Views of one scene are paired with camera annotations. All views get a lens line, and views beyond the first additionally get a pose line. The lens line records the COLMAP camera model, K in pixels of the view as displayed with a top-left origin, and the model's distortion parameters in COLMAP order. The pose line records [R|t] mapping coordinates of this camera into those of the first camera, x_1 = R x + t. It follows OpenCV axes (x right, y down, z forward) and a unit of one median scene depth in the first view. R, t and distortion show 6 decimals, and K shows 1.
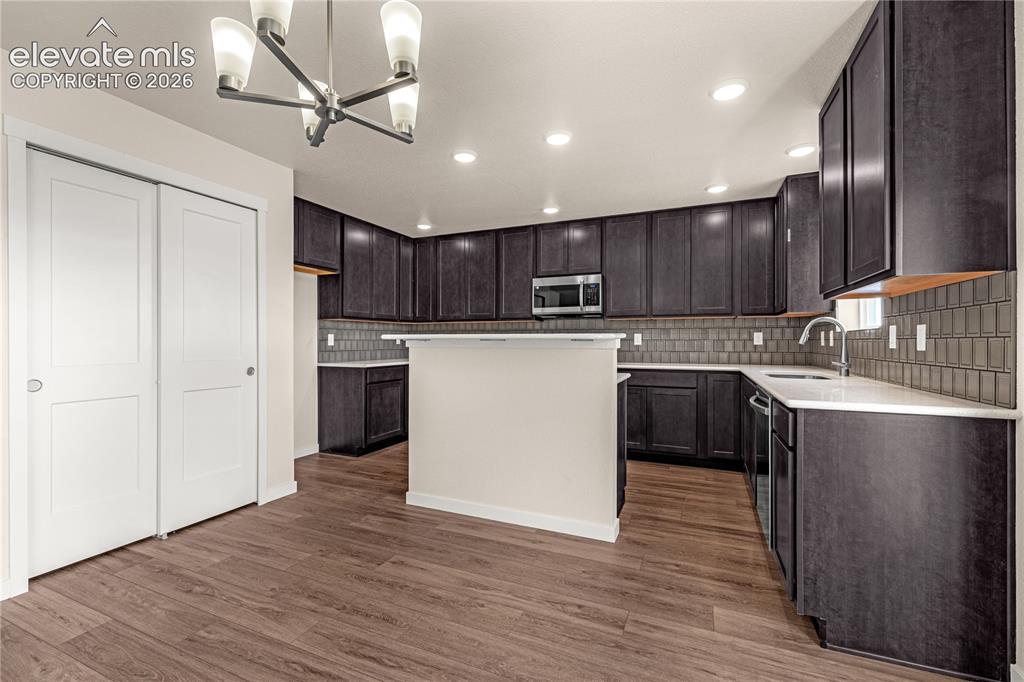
lens RADIAL K [[443.8, 0, 510.7], [0, 443.8, 341.1], [0, 0, 1]] dist [0.000275, 0.000912]
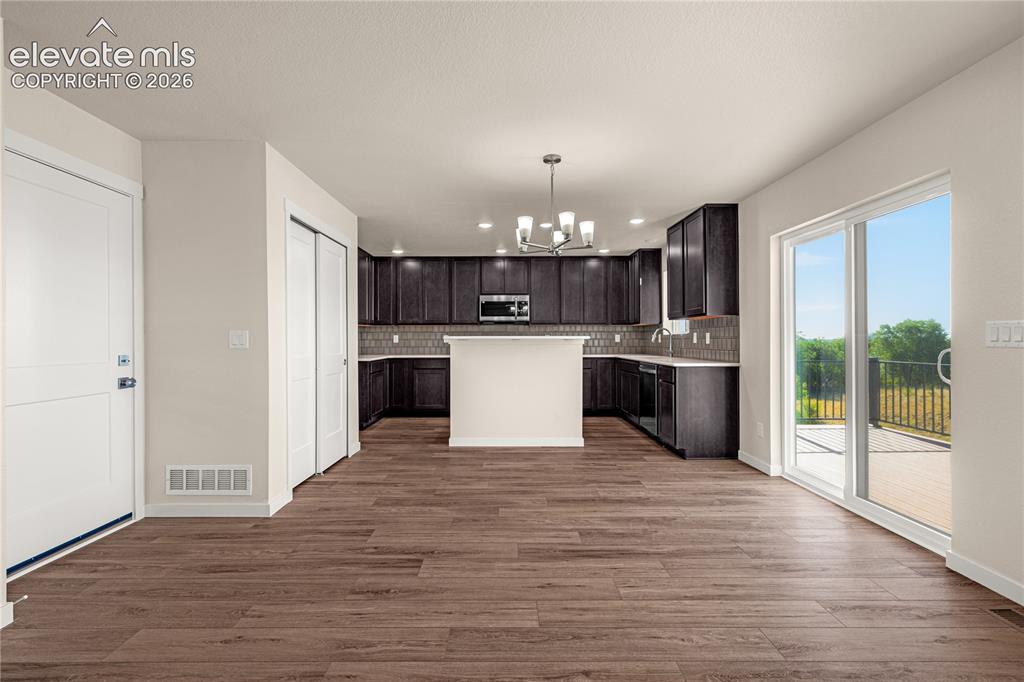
lens RADIAL K [[443.8, 0, 513.4], [0, 443.8, 339.3], [0, 0, 1]] dist [0.000275, 0.000912]
pose [[0.912998, -0.001567, 0.407961, -0.533833], [0.002415, 0.999996, -0.001565, -0.000700], [-0.407957, 0.002415, 0.912998, -0.400447]]
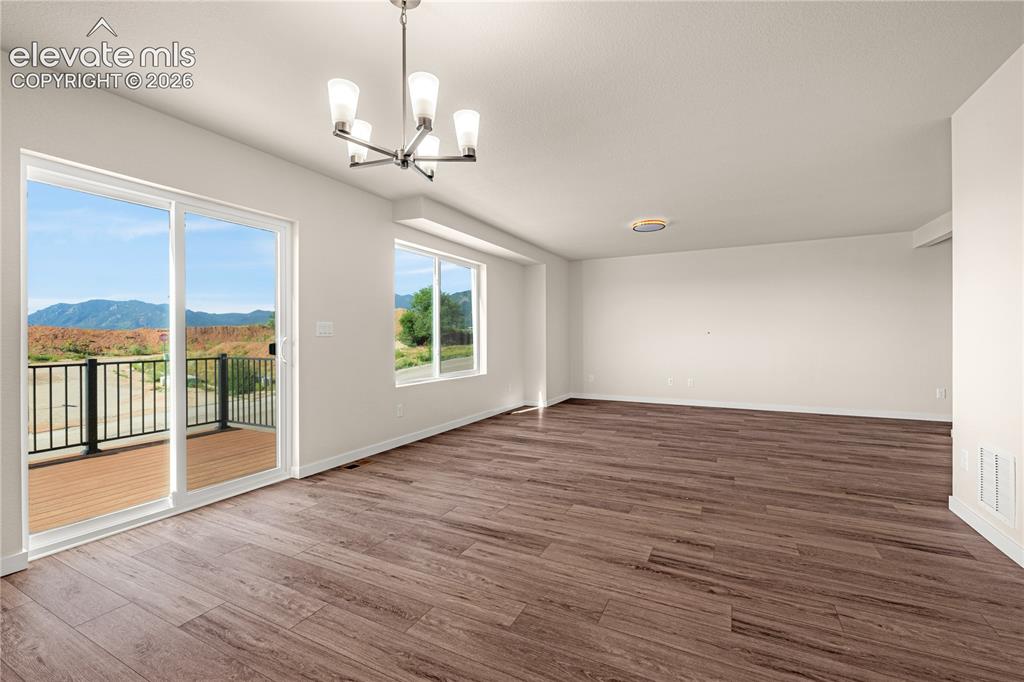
lens RADIAL K [[443.8, 0, 506.2], [0, 443.8, 338.9], [0, 0, 1]] dist [0.000275, 0.000912]
pose [[-0.997350, 0.005832, 0.072520, -0.266810], [0.006004, 0.999980, 0.002152, 0.013843], [-0.072506, 0.002582, -0.997365, 0.759139]]
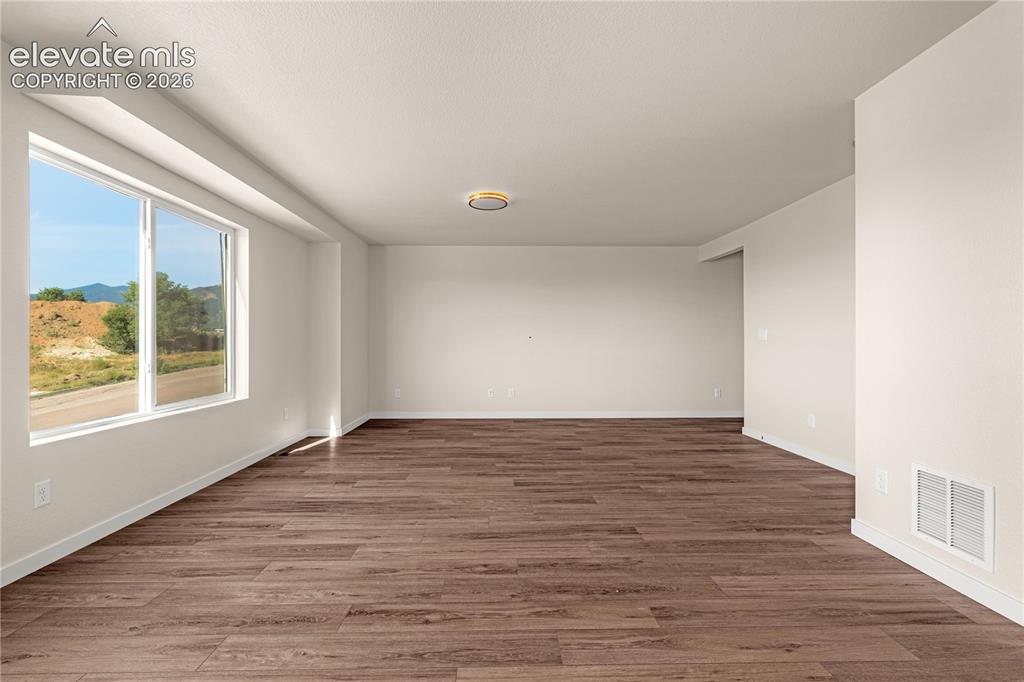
lens RADIAL K [[443.8, 0, 511.9], [0, 443.8, 341.4], [0, 0, 1]] dist [0.000275, 0.000912]
pose [[-0.908599, 0.002804, -0.417660, -0.207130], [0.003295, 0.999994, -0.000455, 0.012908], [0.417657, -0.001790, -0.908603, 0.374579]]
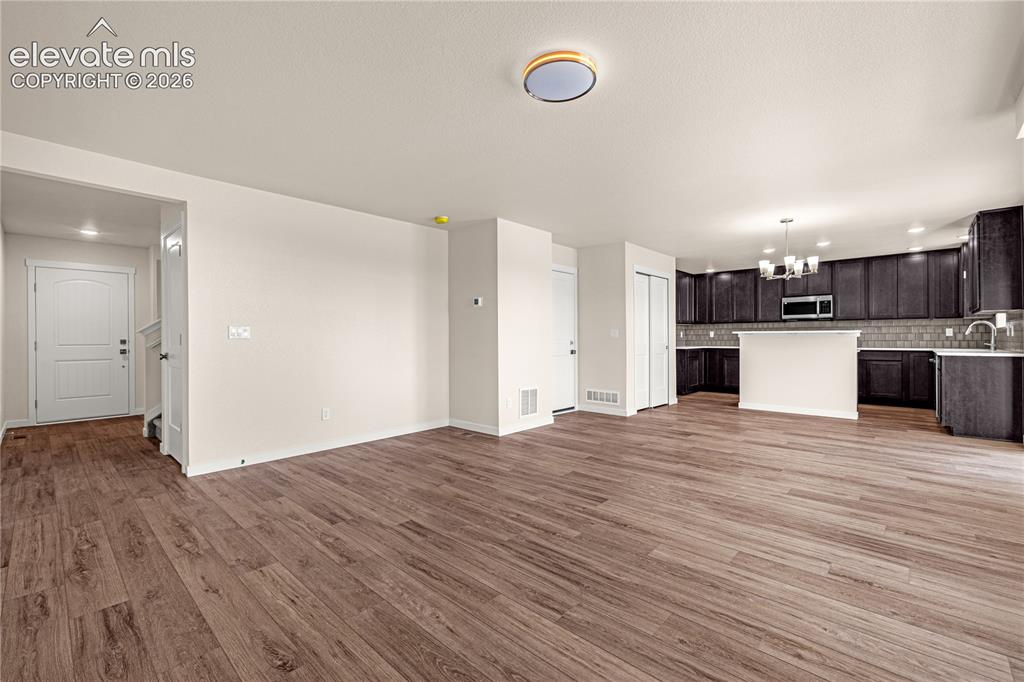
lens RADIAL K [[443.8, 0, 506.9], [0, 443.8, 339.6], [0, 0, 1]] dist [0.000275, 0.000912]
pose [[0.943702, -0.002739, -0.330787, -0.482120], [0.003903, 0.999988, 0.002853, 0.012056], [0.330775, -0.003983, 0.943701, -1.198759]]
